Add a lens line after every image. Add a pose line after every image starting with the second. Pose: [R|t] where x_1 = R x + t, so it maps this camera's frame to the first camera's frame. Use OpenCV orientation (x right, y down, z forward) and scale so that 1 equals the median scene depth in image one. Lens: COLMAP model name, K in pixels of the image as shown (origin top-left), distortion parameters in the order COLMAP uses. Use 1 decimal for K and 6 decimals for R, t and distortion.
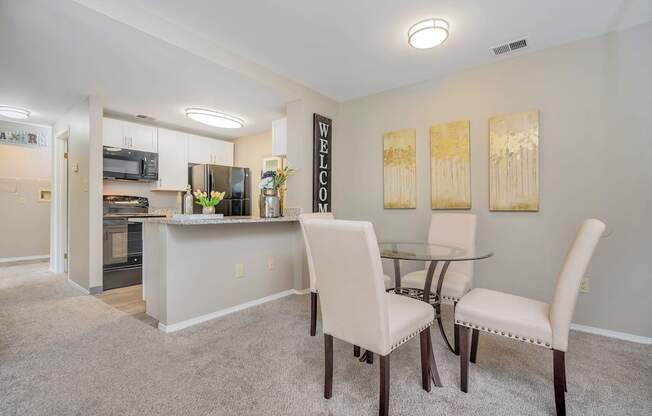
lens RADIAL K [[306.7, 0, 326.0], [0, 306.7, 208.0], [0, 0, 1]] dist [-0.001232, -0.000211]
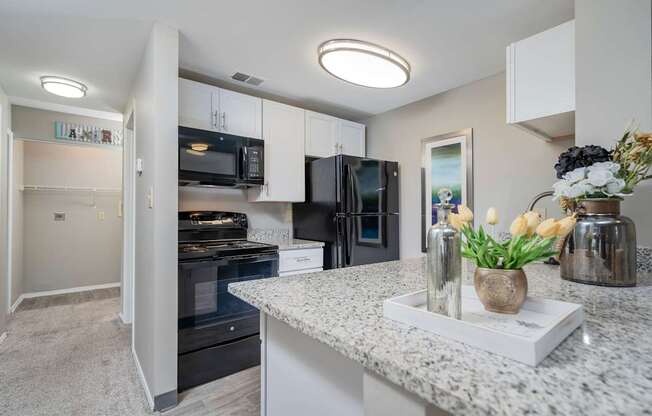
lens RADIAL K [[306.7, 0, 326.0], [0, 306.7, 208.0], [0, 0, 1]] dist [-0.001232, -0.000211]
pose [[0.977780, -0.006269, -0.209541, -0.295952], [0.003842, 0.999921, -0.011989, -0.036828], [0.209600, 0.010918, 0.977726, 0.430473]]
